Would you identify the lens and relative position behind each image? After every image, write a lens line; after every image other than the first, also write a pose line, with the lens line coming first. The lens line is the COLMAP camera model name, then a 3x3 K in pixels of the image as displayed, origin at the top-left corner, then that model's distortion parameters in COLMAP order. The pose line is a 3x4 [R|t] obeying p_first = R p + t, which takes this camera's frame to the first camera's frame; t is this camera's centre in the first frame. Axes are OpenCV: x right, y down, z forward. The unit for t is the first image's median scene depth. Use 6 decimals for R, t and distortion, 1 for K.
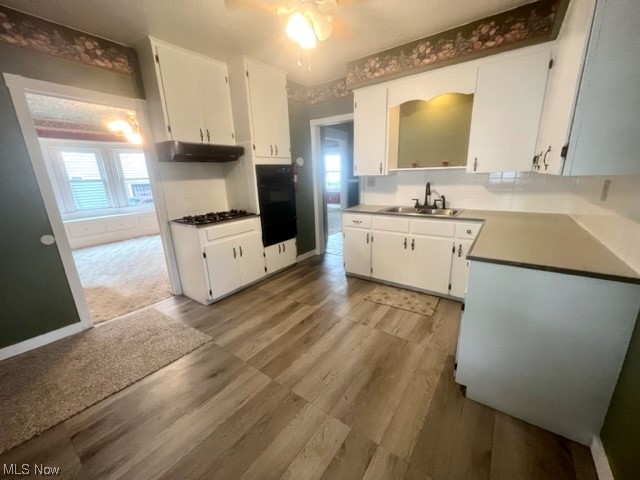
lens RADIAL K [[255.2, 0, 320.0], [0, 255.2, 240.0], [0, 0, 1]] dist [-0.002725, -0.000363]
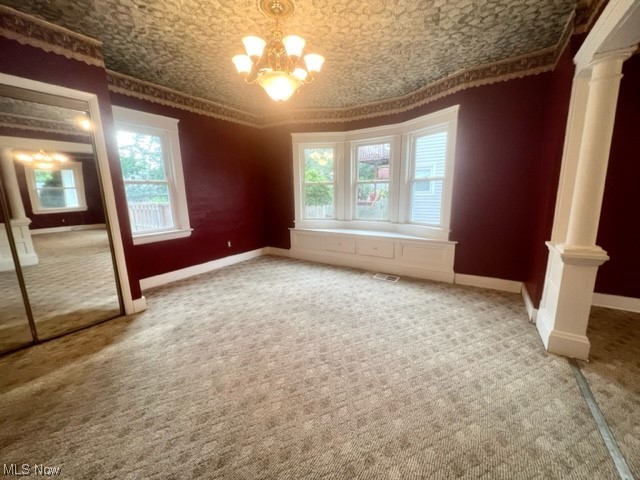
lens RADIAL K [[255.2, 0, 320.0], [0, 255.2, 240.0], [0, 0, 1]] dist [-0.002725, -0.000363]
pose [[0.053400, 0.220101, -0.974014, -0.301932], [-0.235805, 0.950600, 0.201882, -0.369994], [0.970332, 0.218897, 0.102663, 1.603017]]
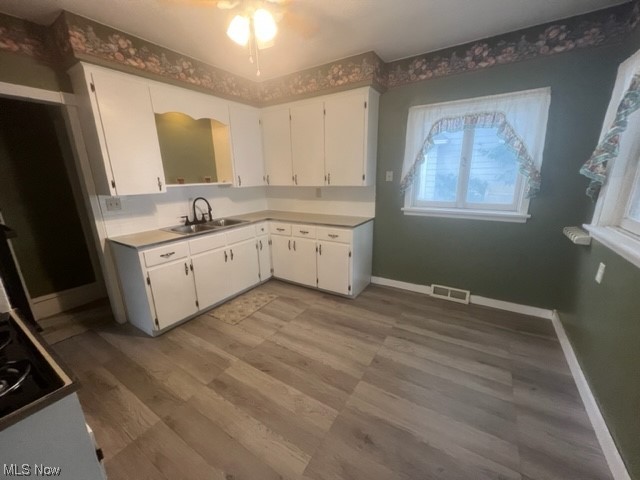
lens RADIAL K [[255.2, 0, 320.0], [0, 255.2, 240.0], [0, 0, 1]] dist [-0.002725, -0.000363]
pose [[-0.061139, -0.217178, 0.974216, -0.642158], [0.274294, 0.934807, 0.225607, -0.167837], [-0.959700, 0.281015, 0.002417, 0.590447]]
